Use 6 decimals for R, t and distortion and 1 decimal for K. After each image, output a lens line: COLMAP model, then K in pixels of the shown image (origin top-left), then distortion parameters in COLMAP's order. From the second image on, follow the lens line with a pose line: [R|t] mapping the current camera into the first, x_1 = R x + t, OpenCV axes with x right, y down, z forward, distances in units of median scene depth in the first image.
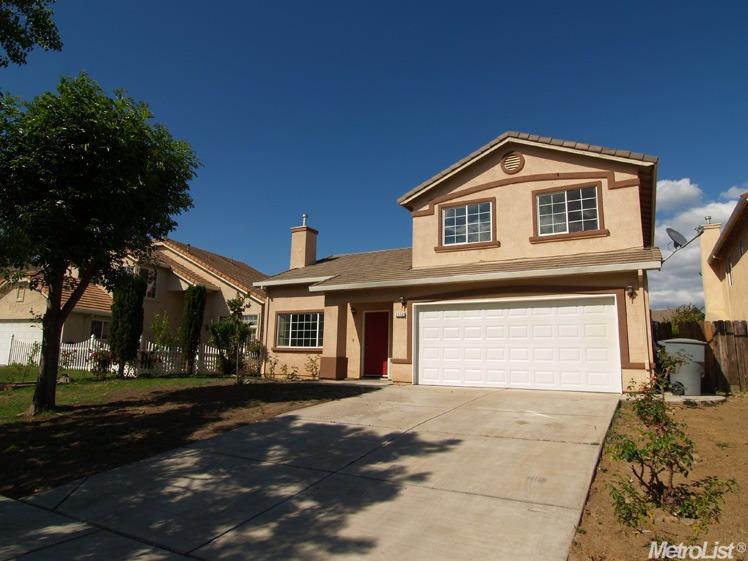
lens RADIAL K [[472.8, 0, 367.8], [0, 472.8, 280.2], [0, 0, 1]] dist [-0.029020, 0.001625]
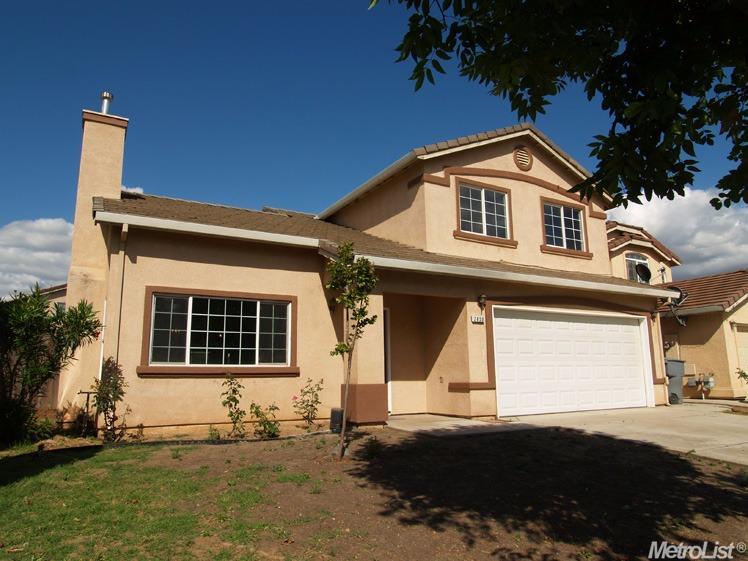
lens RADIAL K [[525.9, 0, 374.0], [0, 525.9, 280.5], [0, 0, 1]] dist [-0.025043, 0.000481]
pose [[0.500869, 0.125993, 0.856304, -0.660817], [-0.125849, 0.989435, -0.071970, 0.088862], [-0.856325, -0.071718, 0.511434, 0.716673]]
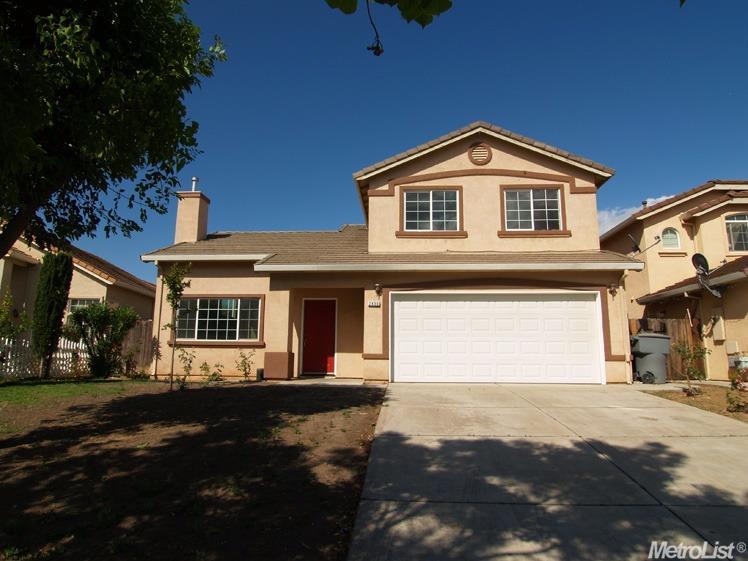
lens RADIAL K [[472.8, 0, 367.8], [0, 472.8, 280.2], [0, 0, 1]] dist [-0.029020, 0.001625]
pose [[0.898747, 0.057195, 0.434722, -0.316561], [-0.062715, 0.998030, -0.001650, 0.030666], [-0.433960, -0.025780, 0.900563, 0.207953]]
